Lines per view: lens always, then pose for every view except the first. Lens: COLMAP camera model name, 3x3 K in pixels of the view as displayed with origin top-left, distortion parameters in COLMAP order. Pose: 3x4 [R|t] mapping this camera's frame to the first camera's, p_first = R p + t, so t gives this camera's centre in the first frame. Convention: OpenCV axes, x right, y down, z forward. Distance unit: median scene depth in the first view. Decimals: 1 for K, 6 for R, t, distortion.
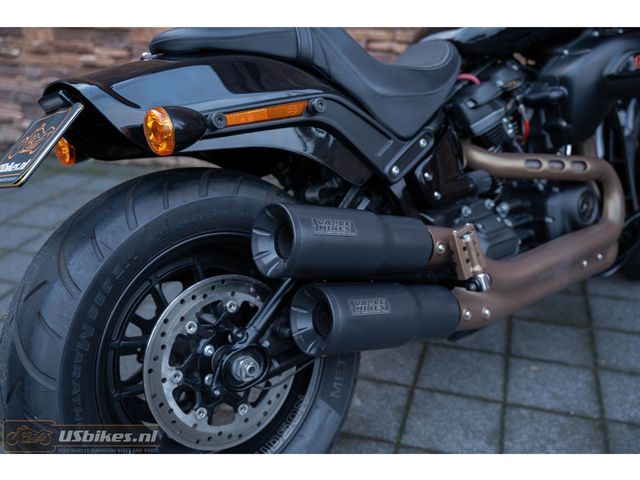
lens RADIAL K [[663.7, 0, 322.7], [0, 663.7, 243.0], [0, 0, 1]] dist [0.072933, 0.000000]
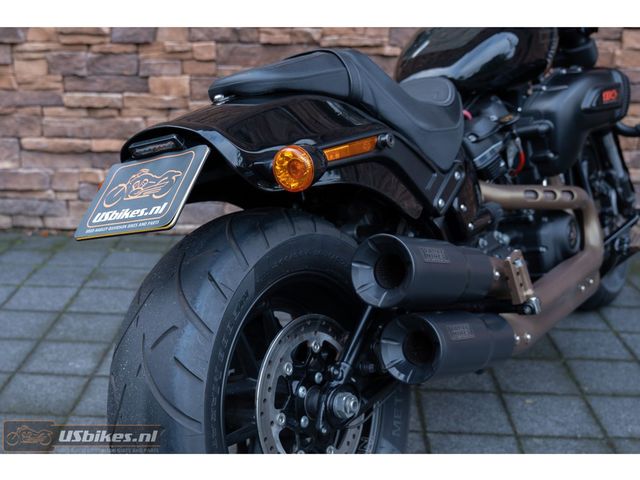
lens RADIAL K [[815.3, 0, 254.7], [0, 815.3, 273.6], [0, 0, 1]] dist [-0.064812, 0.000000]
pose [[0.980591, -0.066403, 0.184476, -0.336220], [0.076964, 0.995745, -0.050680, 0.032521], [-0.180326, 0.063894, 0.981529, -0.129636]]
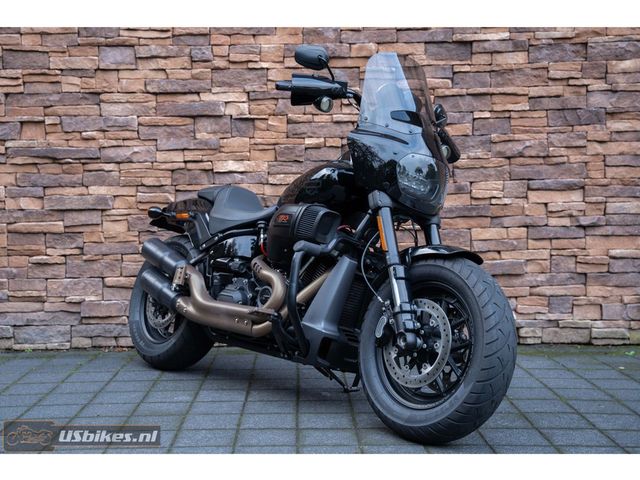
lens RADIAL K [[956.4, 0, 285.2], [0, 956.4, 224.8], [0, 0, 1]] dist [0.099775, 0.000000]
pose [[0.963049, -0.024416, 0.268219, -0.839142], [0.120231, 0.930118, -0.347022, 0.638358], [-0.241002, 0.366447, 0.898685, -1.301838]]
